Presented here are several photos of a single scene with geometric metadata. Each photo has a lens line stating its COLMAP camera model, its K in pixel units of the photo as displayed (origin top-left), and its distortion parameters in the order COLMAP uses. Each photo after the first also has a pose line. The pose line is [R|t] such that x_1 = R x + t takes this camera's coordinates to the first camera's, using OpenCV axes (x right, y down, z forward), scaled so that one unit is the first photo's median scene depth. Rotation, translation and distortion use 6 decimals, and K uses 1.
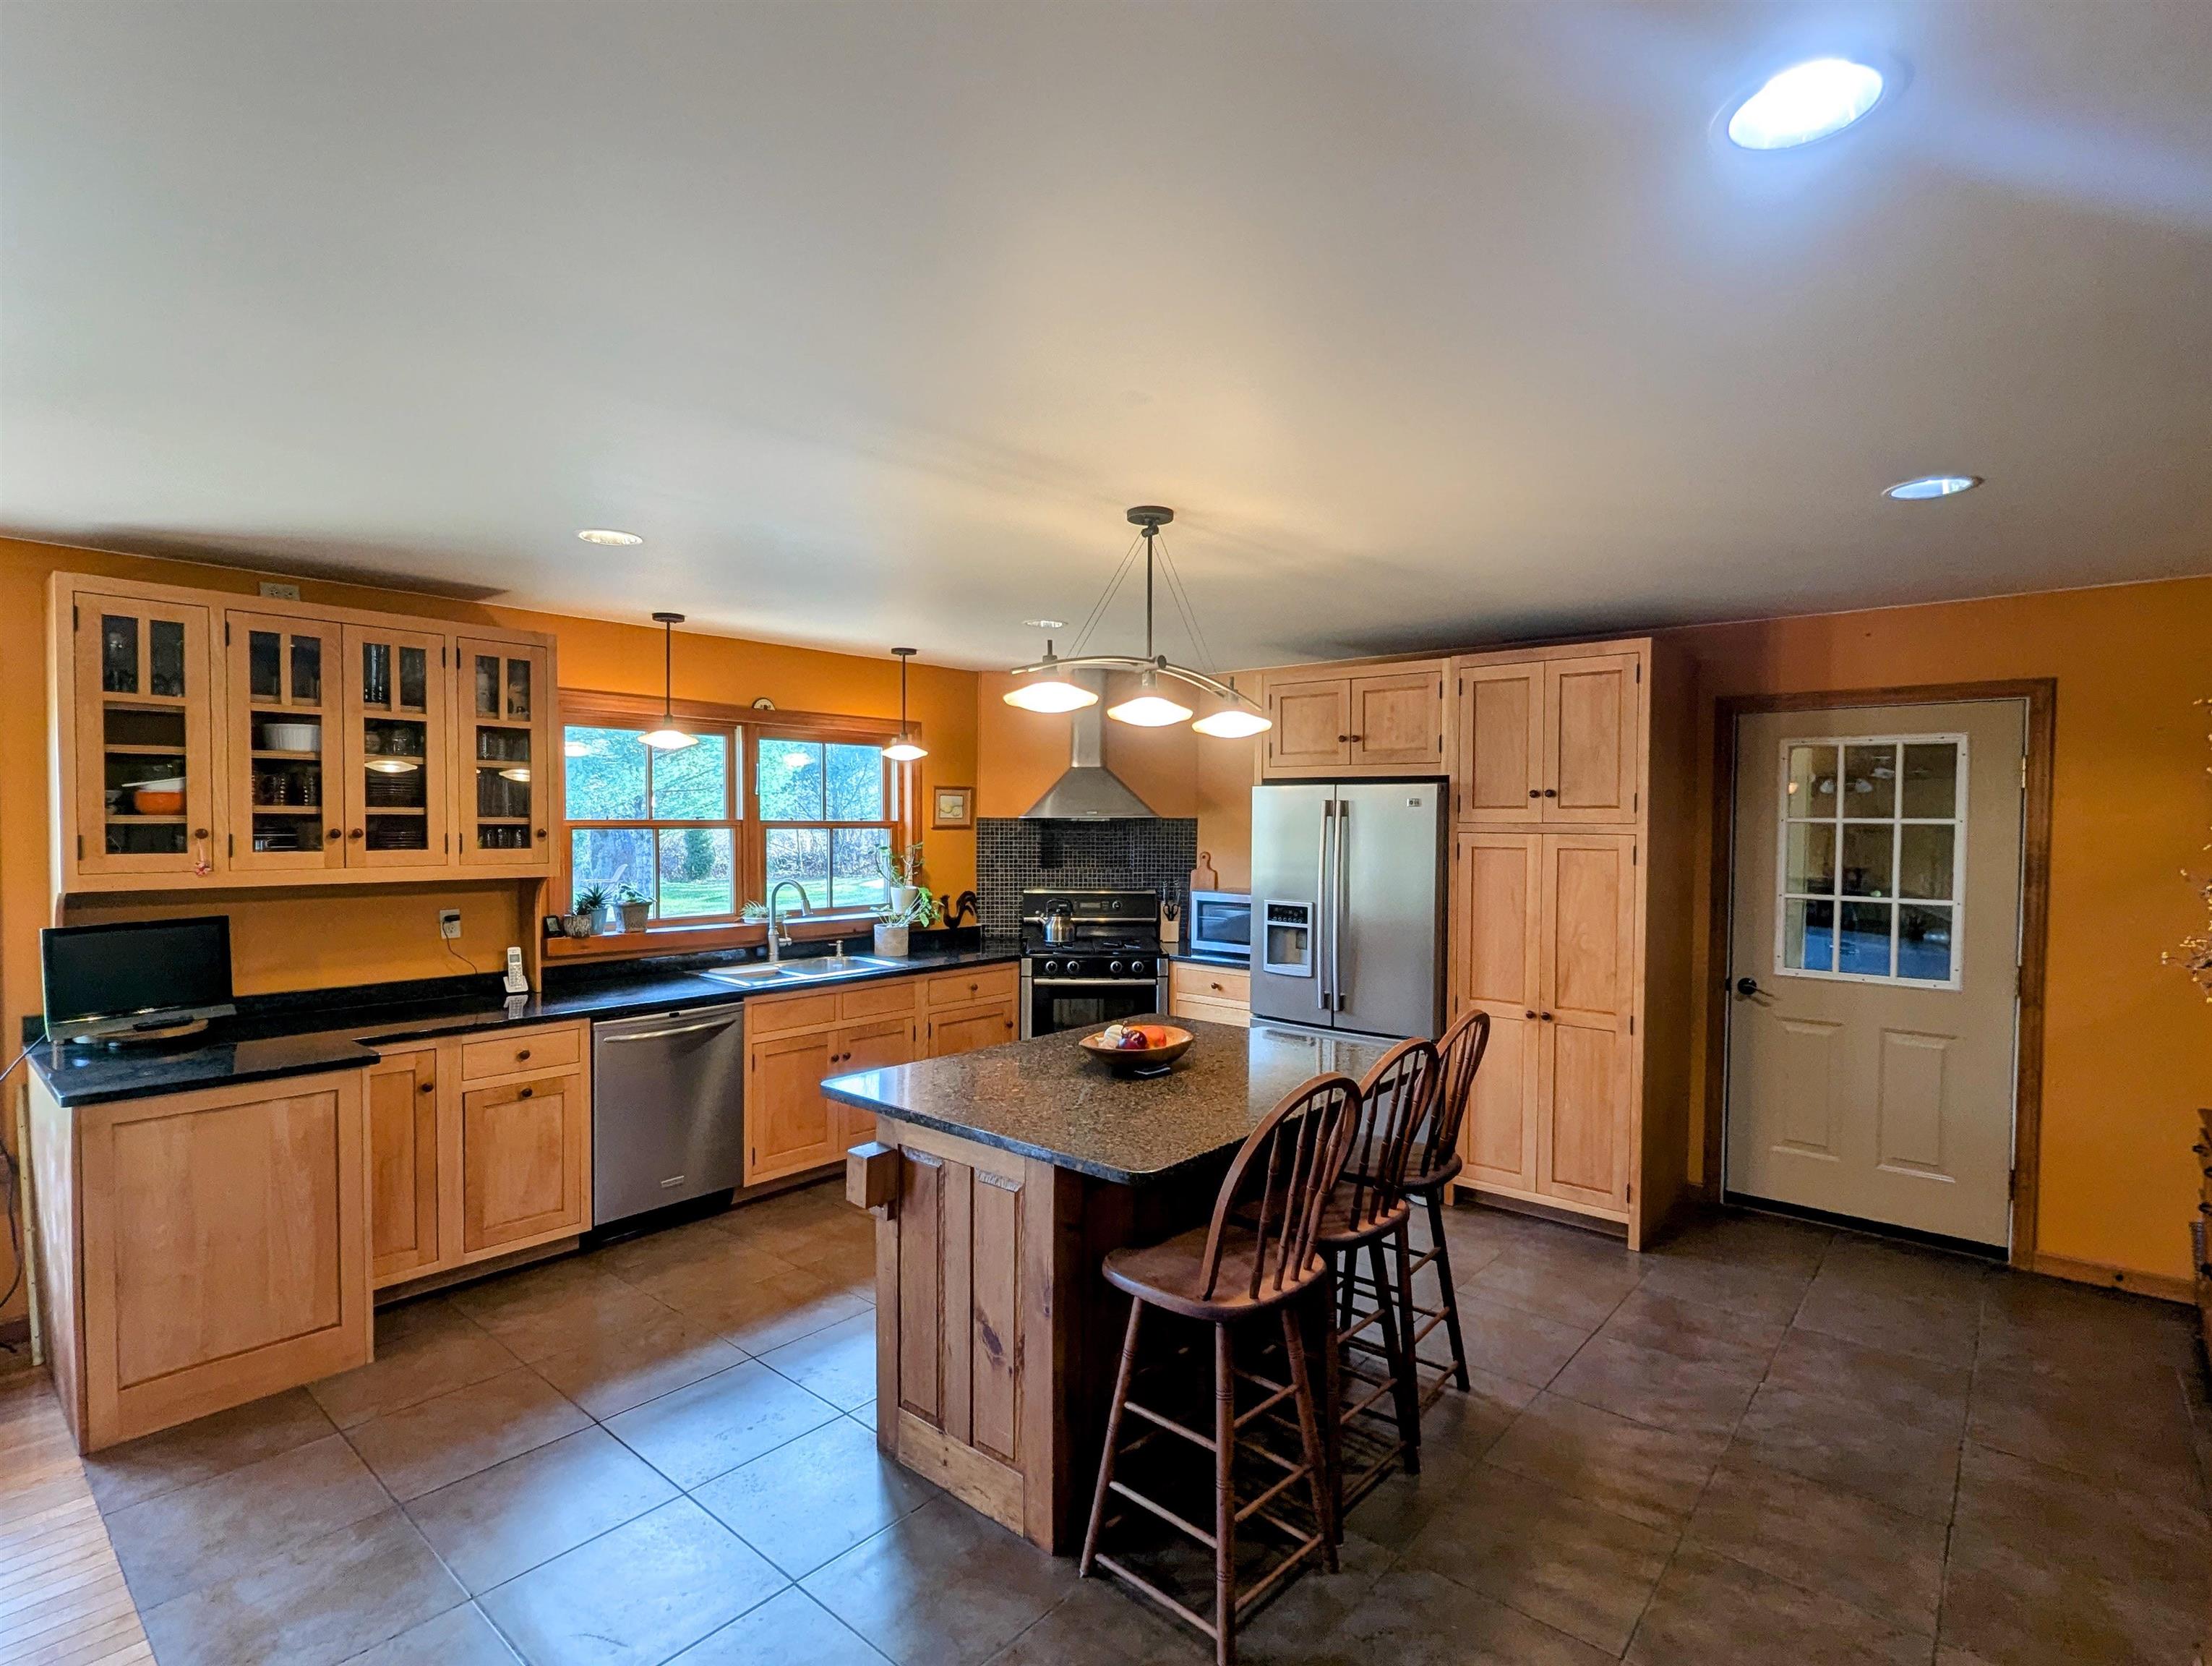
lens RADIAL K [[1095.2, 0, 1115.2], [0, 1095.2, 844.3], [0, 0, 1]] dist [-0.000791, 0.000031]
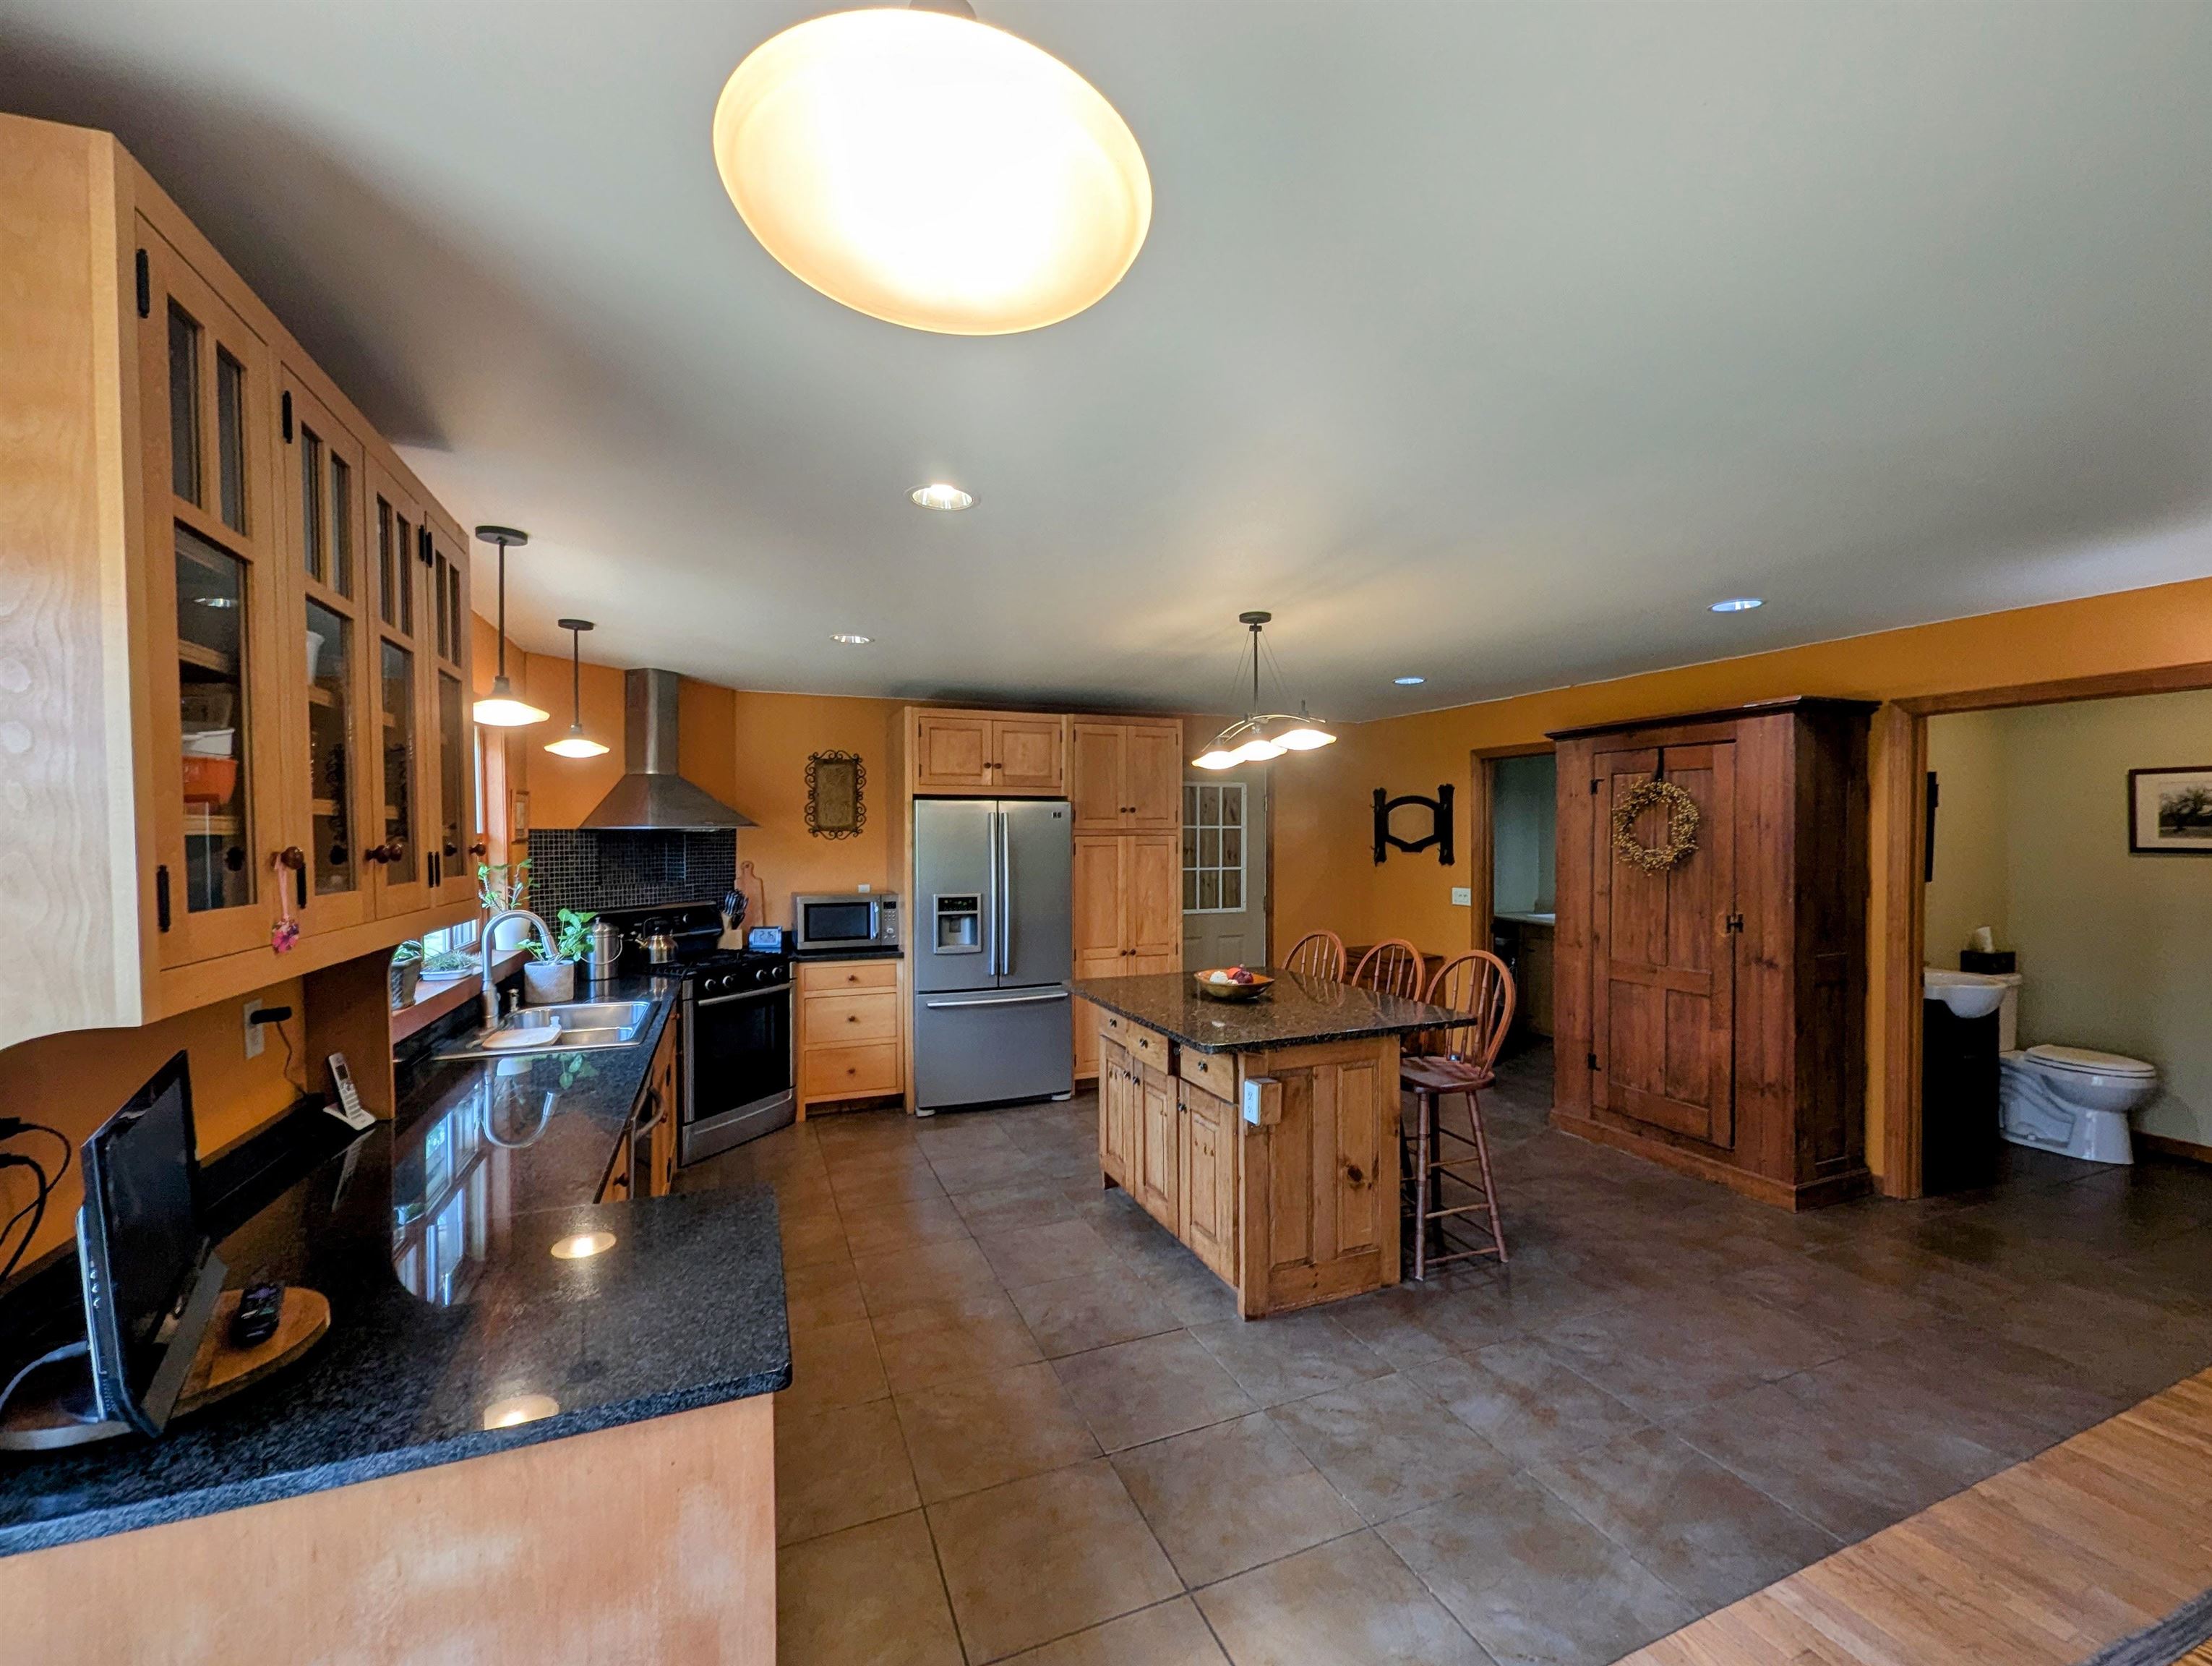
lens RADIAL K [[928.4, 0, 1122.1], [0, 928.4, 844.2], [0, 0, 1]] dist [0.000321, -0.000651]
pose [[0.442353, -0.017951, 0.896661, -0.807243], [0.029988, 0.999537, 0.005217, -0.004734], [-0.896339, 0.024581, 0.442687, 0.423544]]
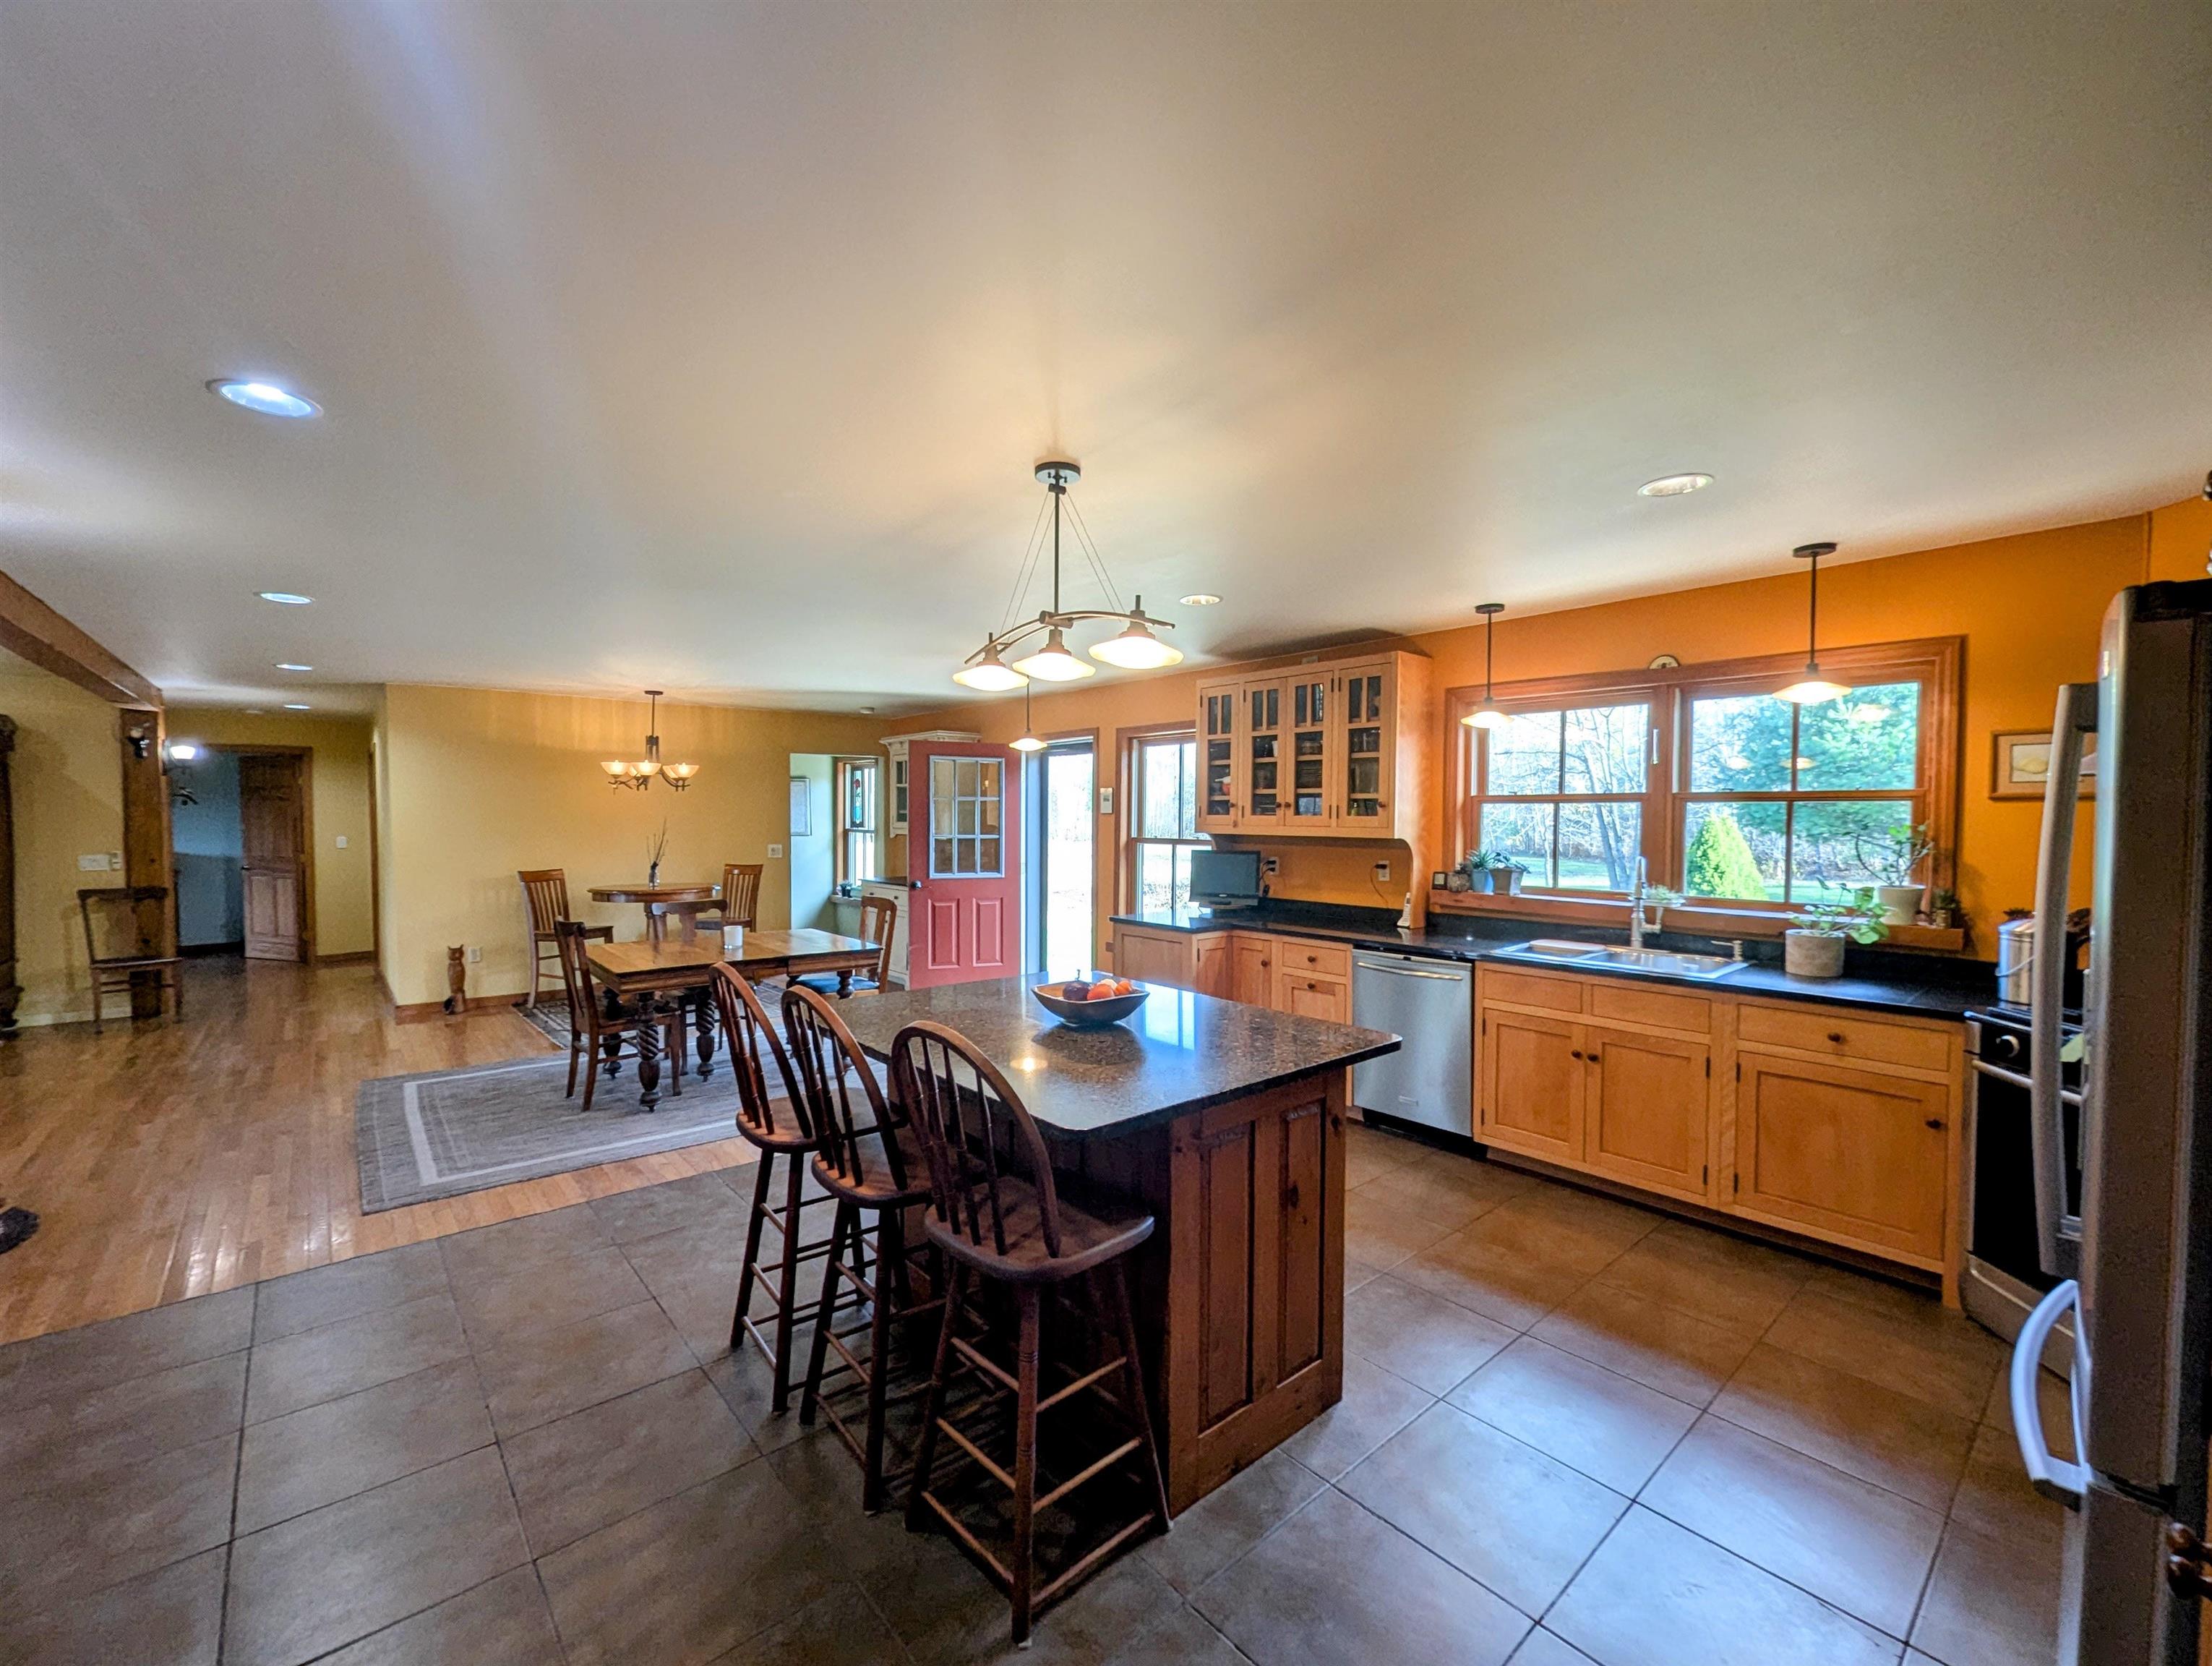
lens RADIAL K [[928.4, 0, 1117.4], [0, 928.4, 851.4], [0, 0, 1]] dist [0.000321, -0.000651]
pose [[-0.152025, 0.033500, -0.987809, 0.606267], [-0.027205, 0.998905, 0.038063, 0.011414], [0.988002, 0.032660, -0.150947, 0.818628]]
